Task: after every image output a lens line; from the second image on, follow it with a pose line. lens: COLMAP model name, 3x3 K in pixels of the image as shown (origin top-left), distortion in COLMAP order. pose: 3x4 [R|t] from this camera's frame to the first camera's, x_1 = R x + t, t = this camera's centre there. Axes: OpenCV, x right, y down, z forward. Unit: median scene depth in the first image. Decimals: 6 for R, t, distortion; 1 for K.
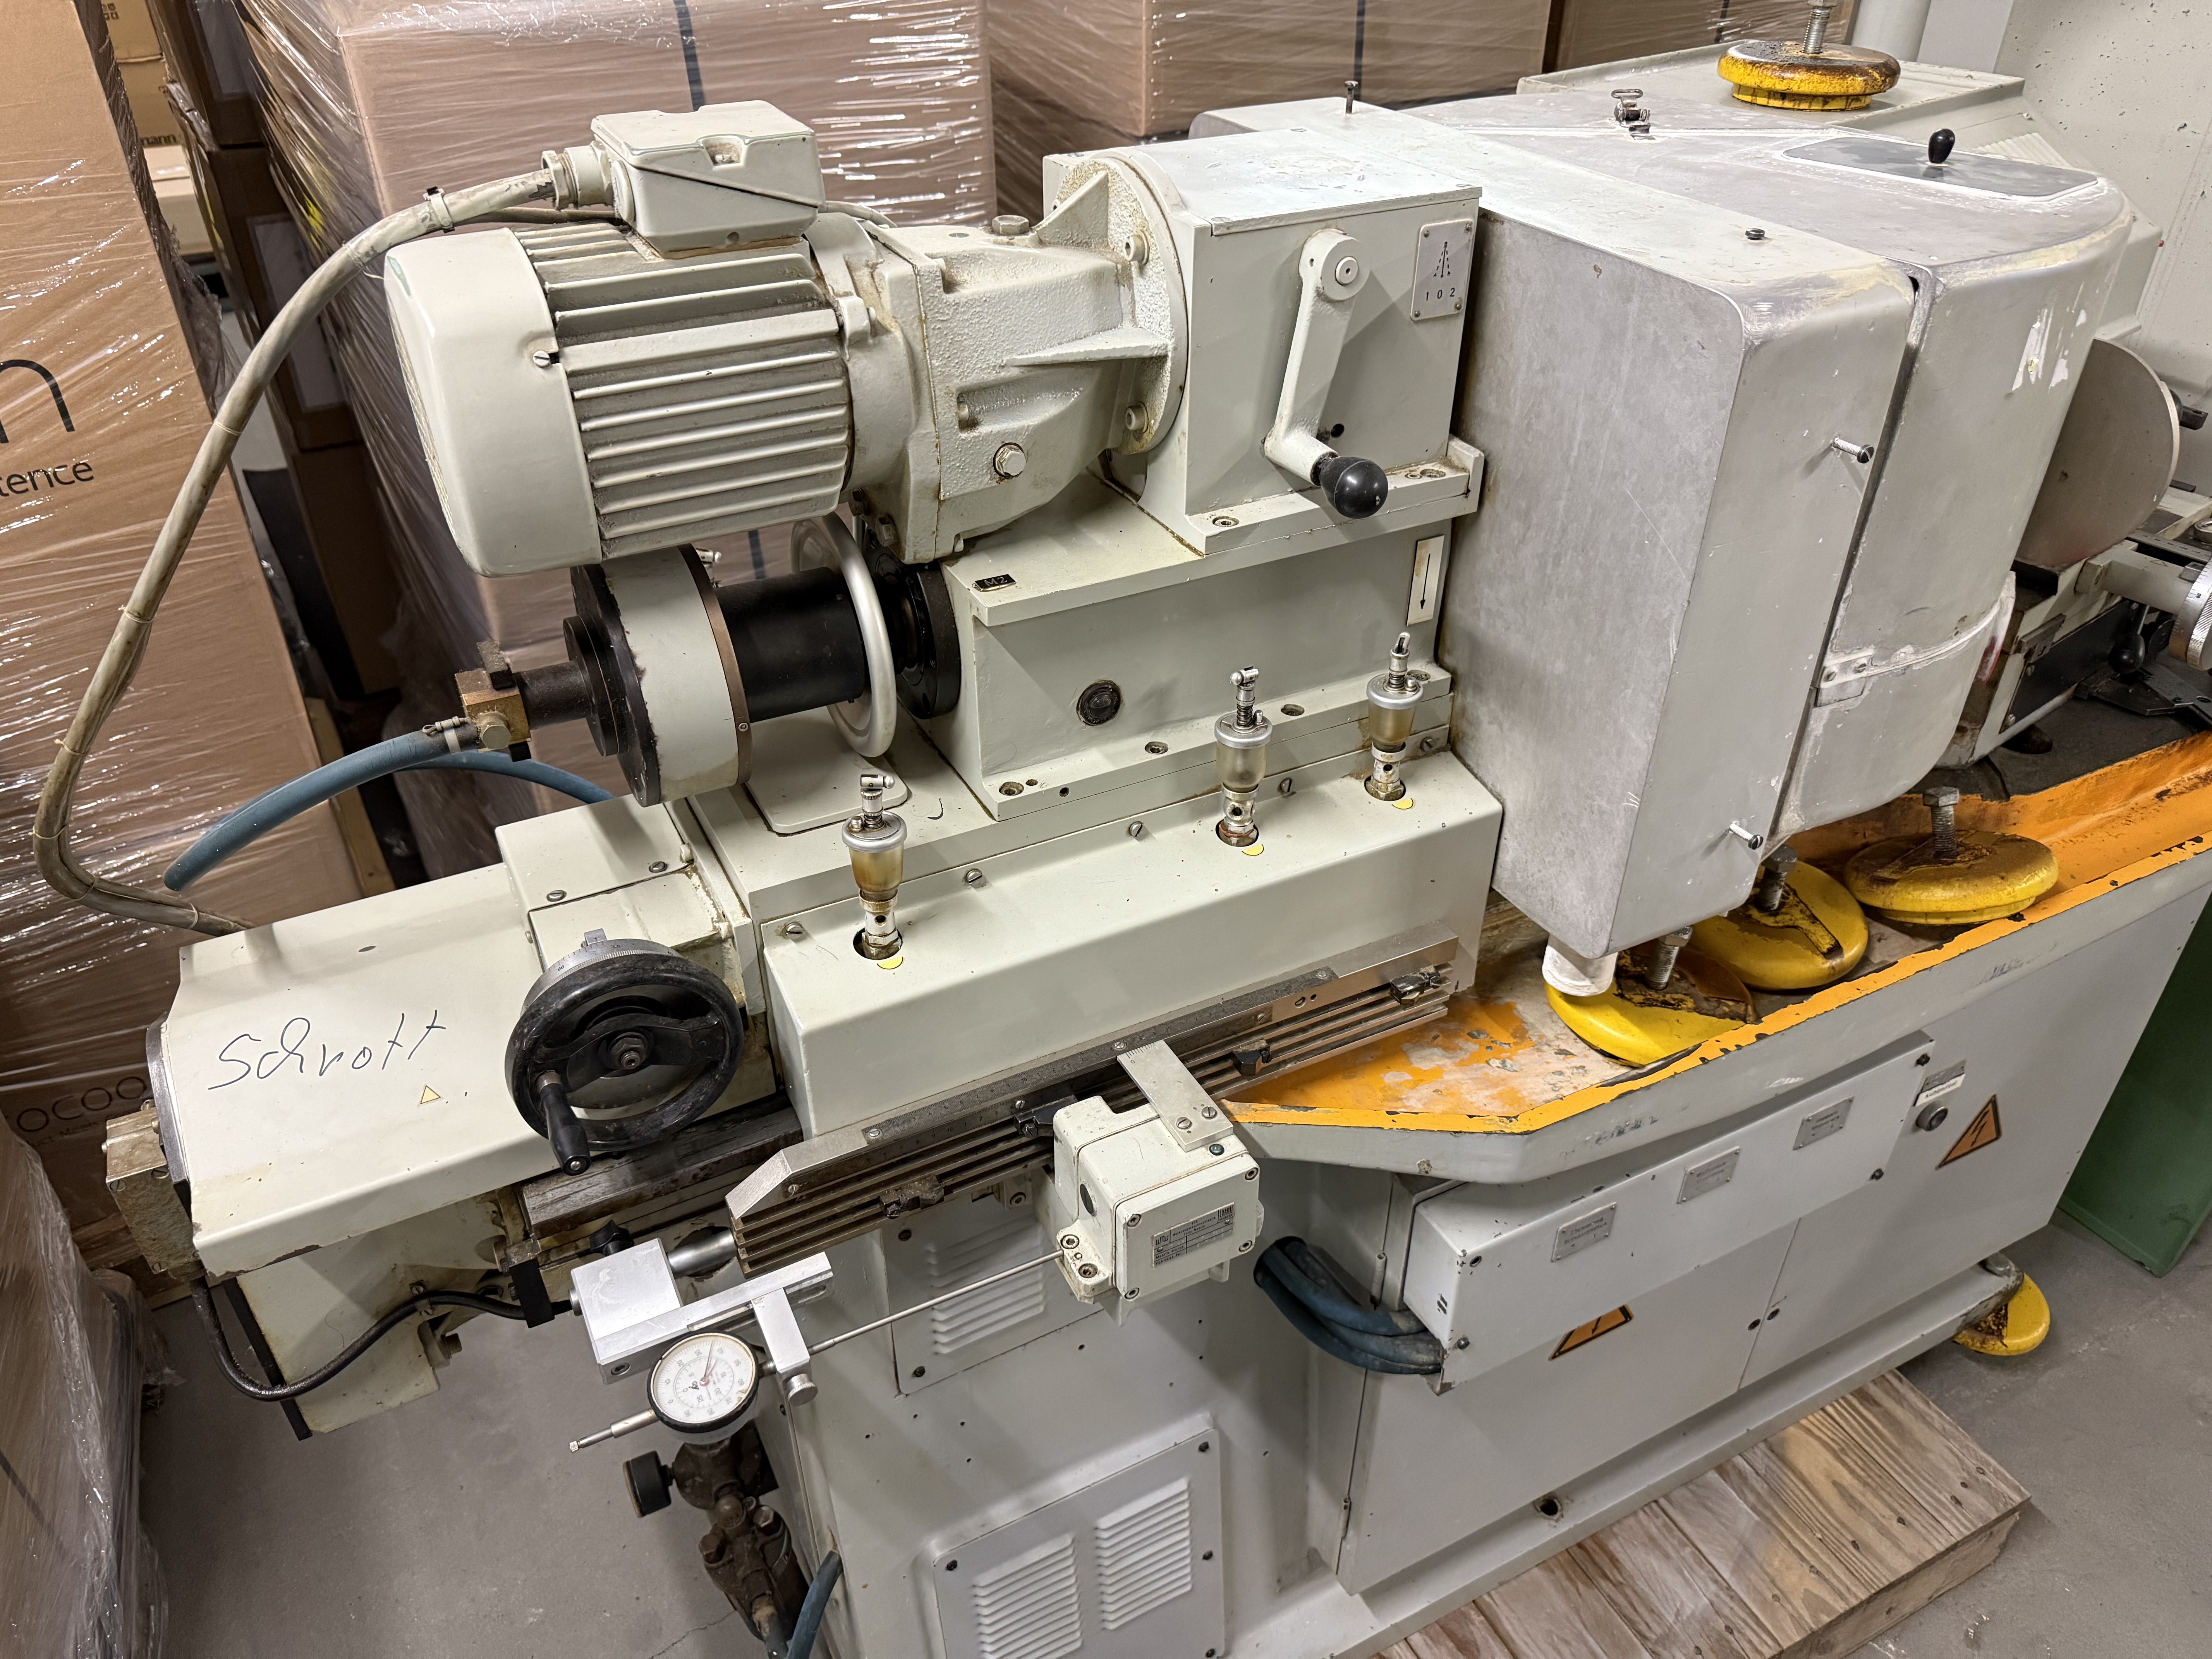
lens RADIAL K [[1571.9, 0, 1106.0], [0, 1571.9, 829.5], [0, 0, 1]] dist [0.127346, -0.198355]
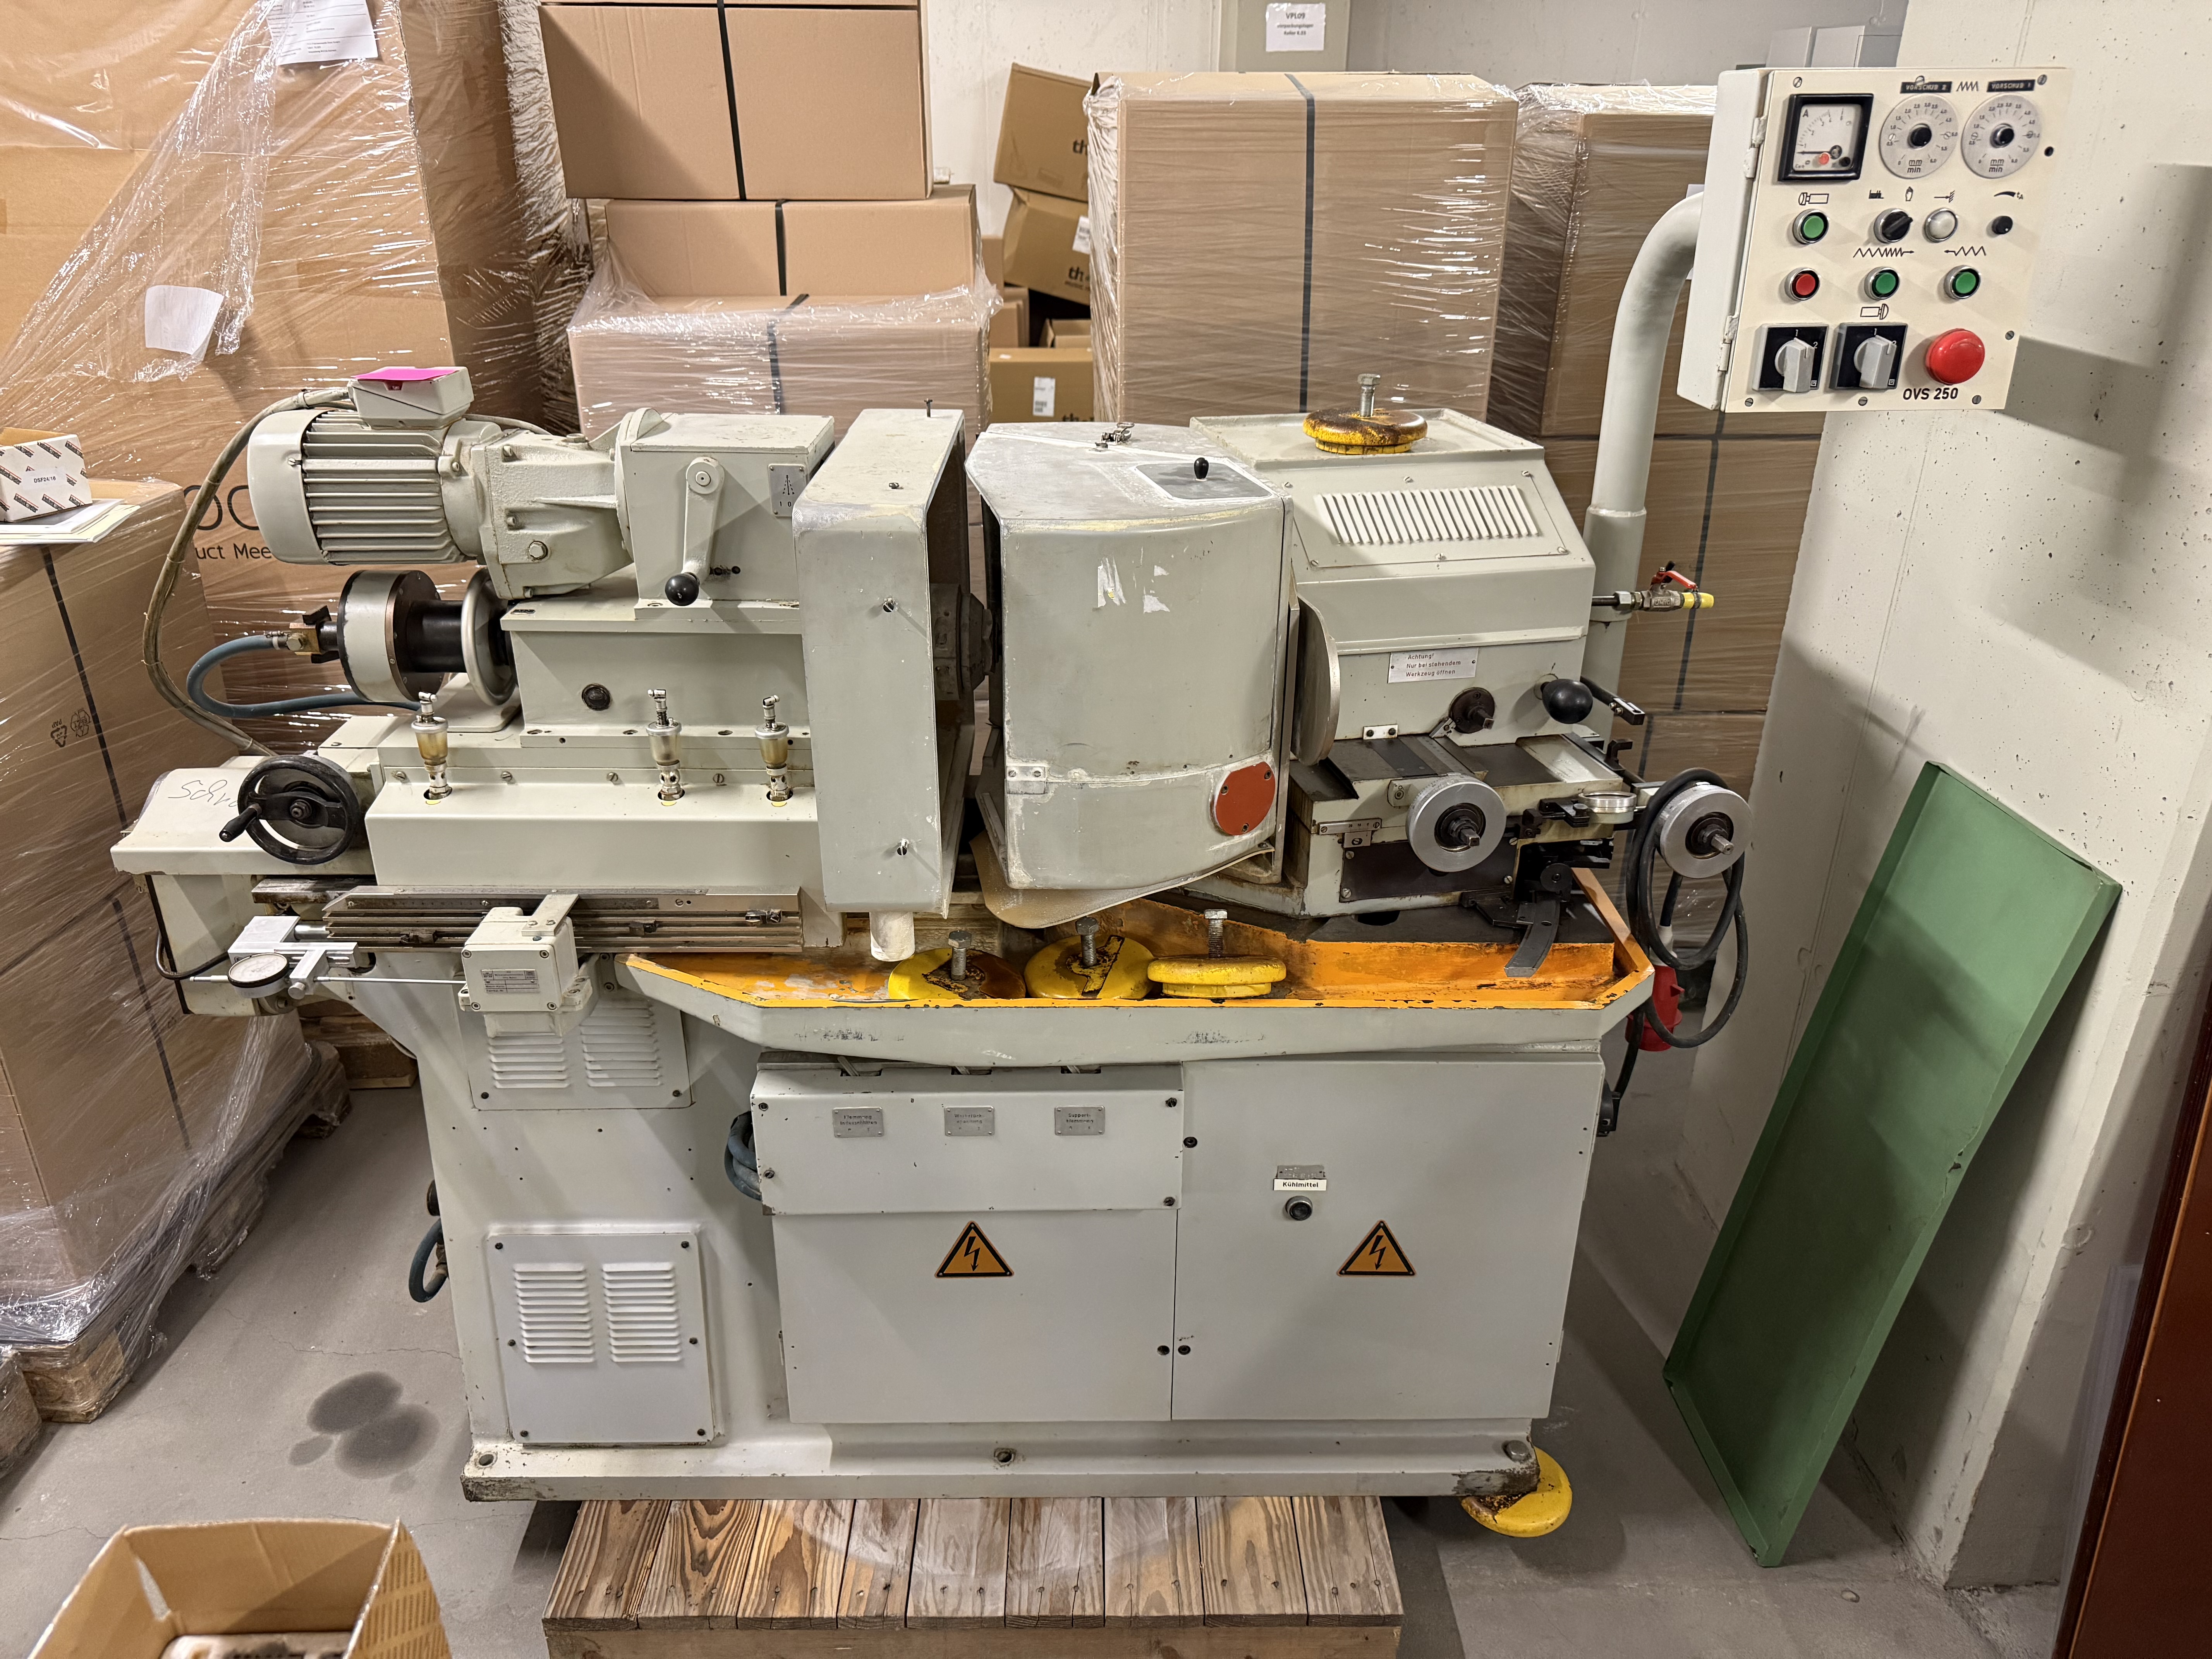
lens RADIAL K [[1571.9, 0, 1106.0], [0, 1571.9, 829.5], [0, 0, 1]] dist [0.127346, -0.198355]
pose [[0.894802, 0.191954, -0.403093, 1.239083], [-0.260769, 0.957549, -0.122878, 0.130288], [0.362394, 0.215066, 0.906872, -0.376520]]
